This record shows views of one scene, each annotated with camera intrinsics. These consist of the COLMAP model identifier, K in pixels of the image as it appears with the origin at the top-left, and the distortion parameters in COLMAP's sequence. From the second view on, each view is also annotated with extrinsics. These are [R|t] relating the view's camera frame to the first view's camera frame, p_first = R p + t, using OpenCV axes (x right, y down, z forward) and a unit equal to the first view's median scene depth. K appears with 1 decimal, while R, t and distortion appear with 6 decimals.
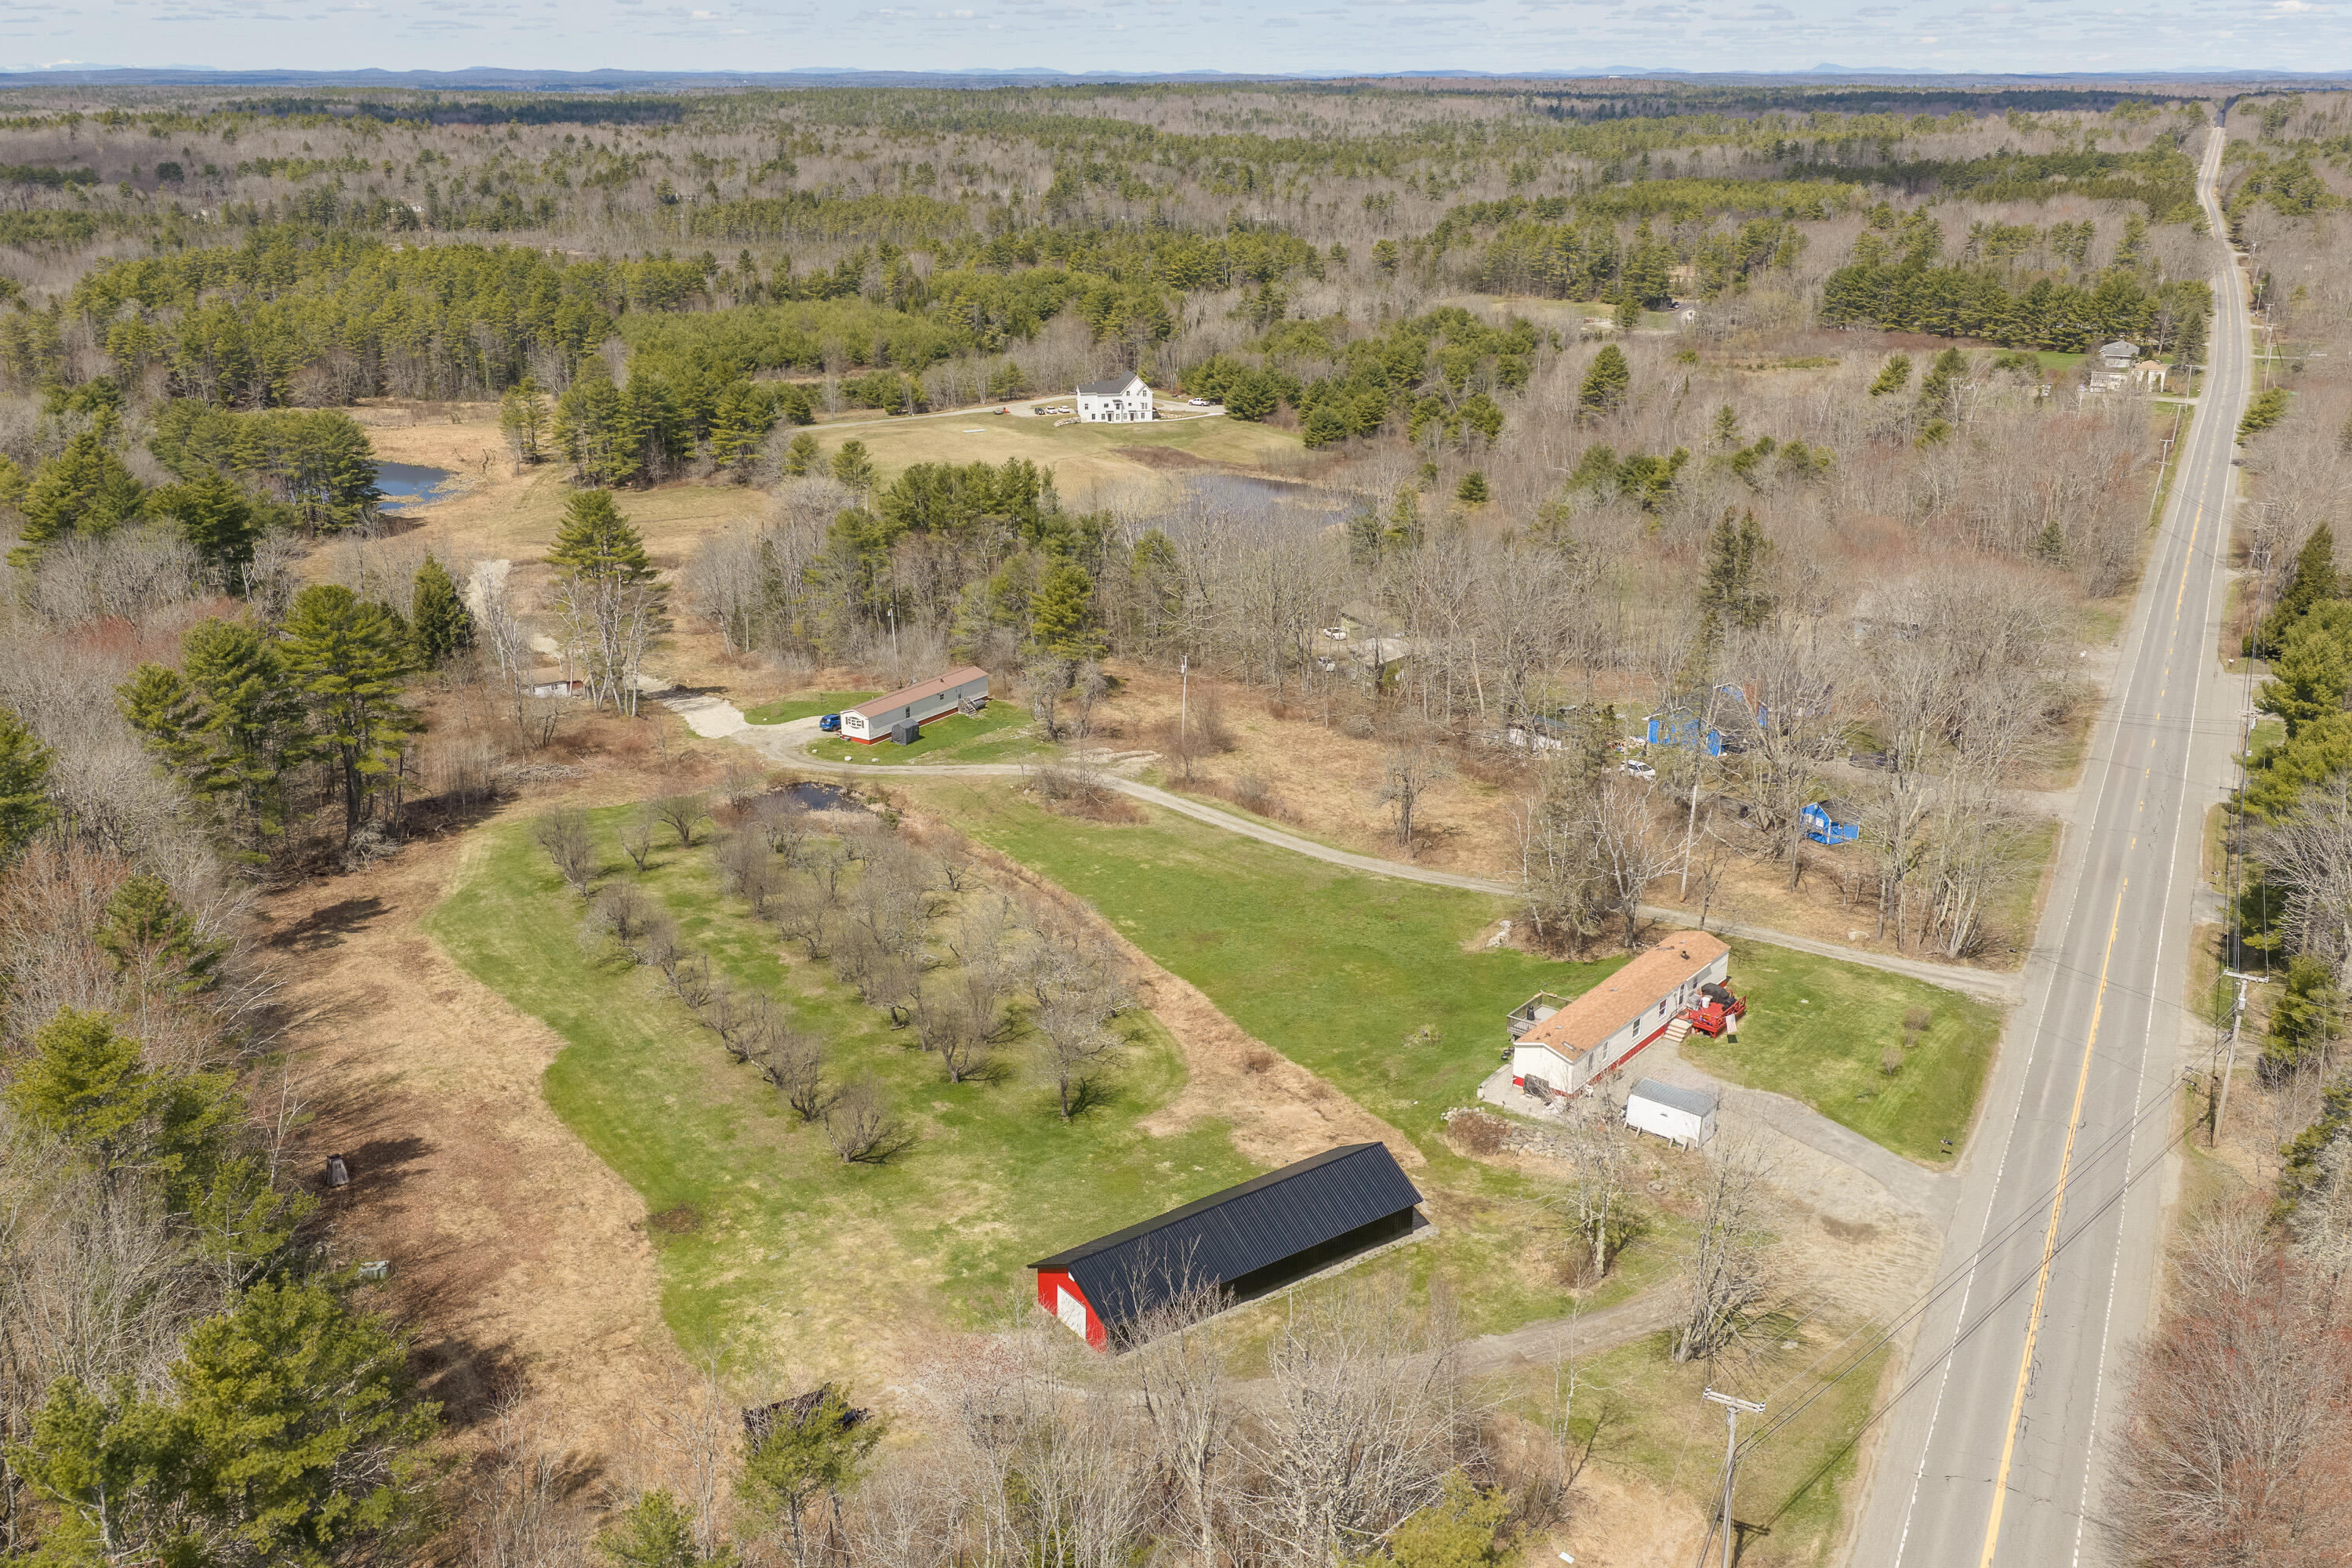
lens RADIAL K [[2014.9, 0, 1167.8], [0, 2014.9, 792.8], [0, 0, 1]] dist [0.019181, -0.041736]
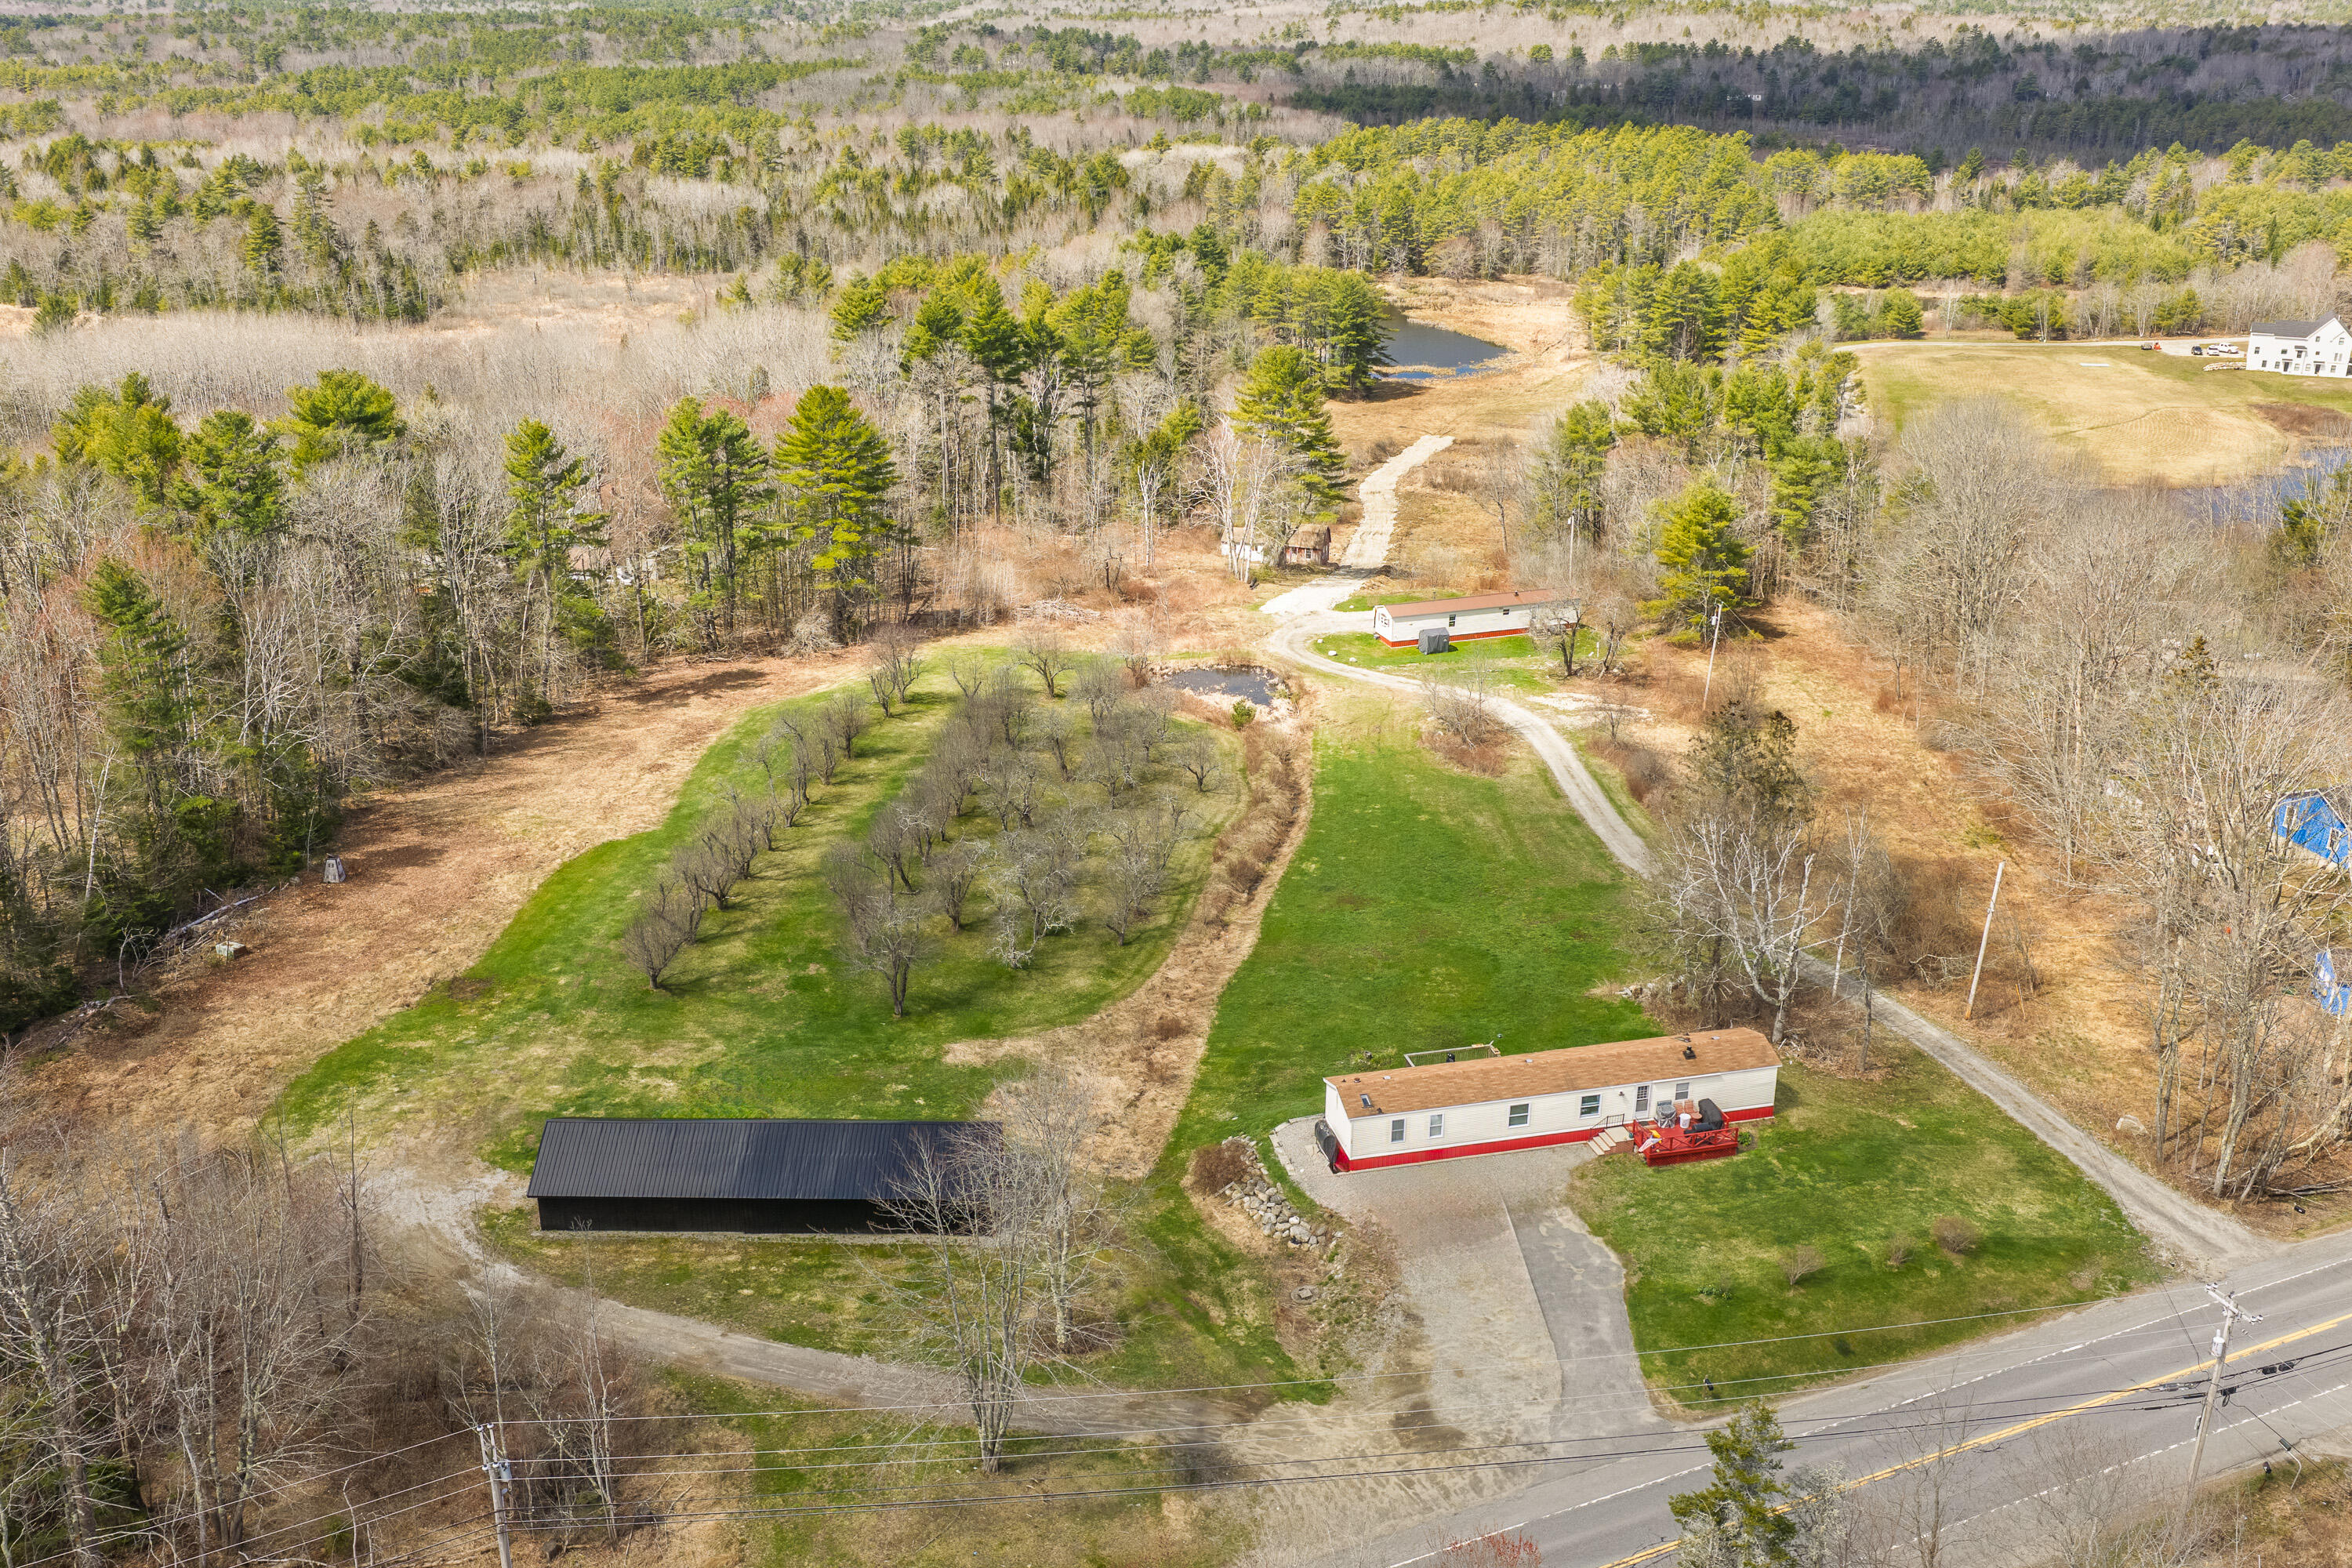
lens RADIAL K [[2112.5, 0, 1220.7], [0, 2112.5, 847.8], [0, 0, 1]] dist [0.014834, -0.041149]
pose [[0.802996, 0.227677, -0.550782, 0.135914], [-0.198369, 0.973564, 0.113237, -0.011419], [0.562003, 0.018329, 0.826932, 0.071012]]
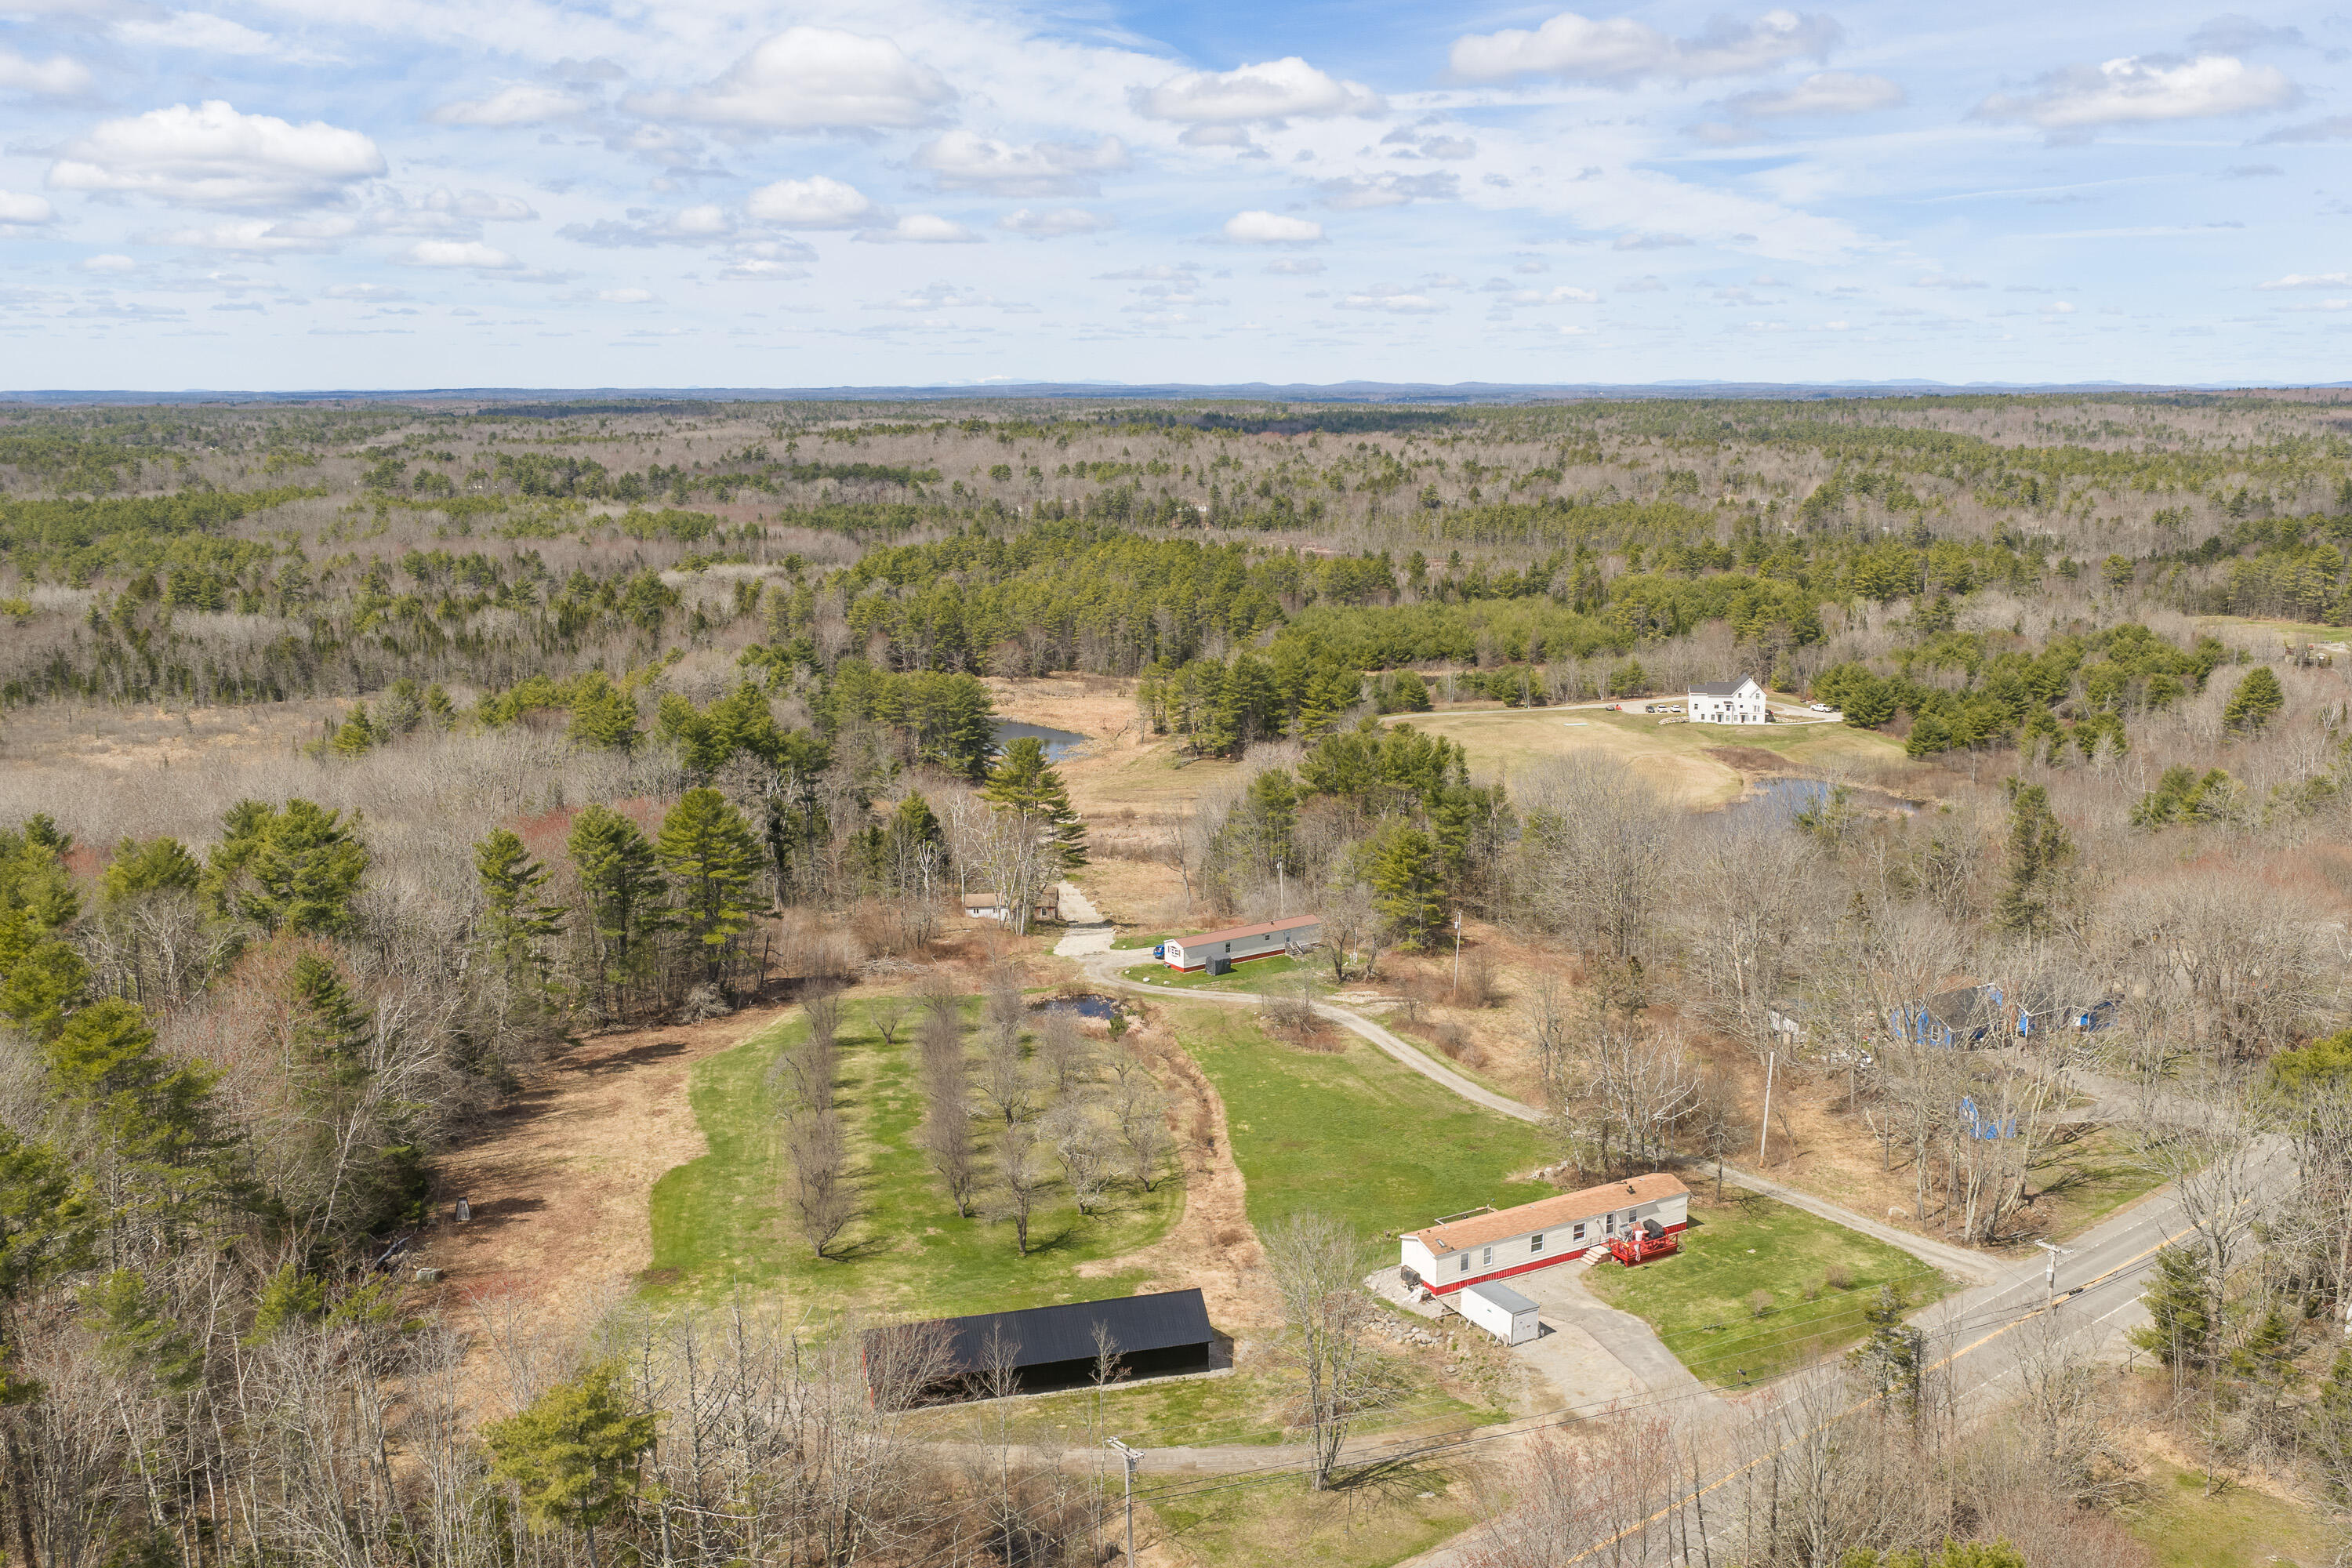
lens RADIAL K [[2112.5, 0, 1307.4], [0, 2112.5, 838.5], [0, 0, 1]] dist [0.014834, -0.041149]
pose [[0.945680, 0.065594, -0.318413, 0.112917], [-0.106749, 0.987780, -0.113557, 0.011120], [0.307073, 0.141379, 0.941126, -0.029334]]
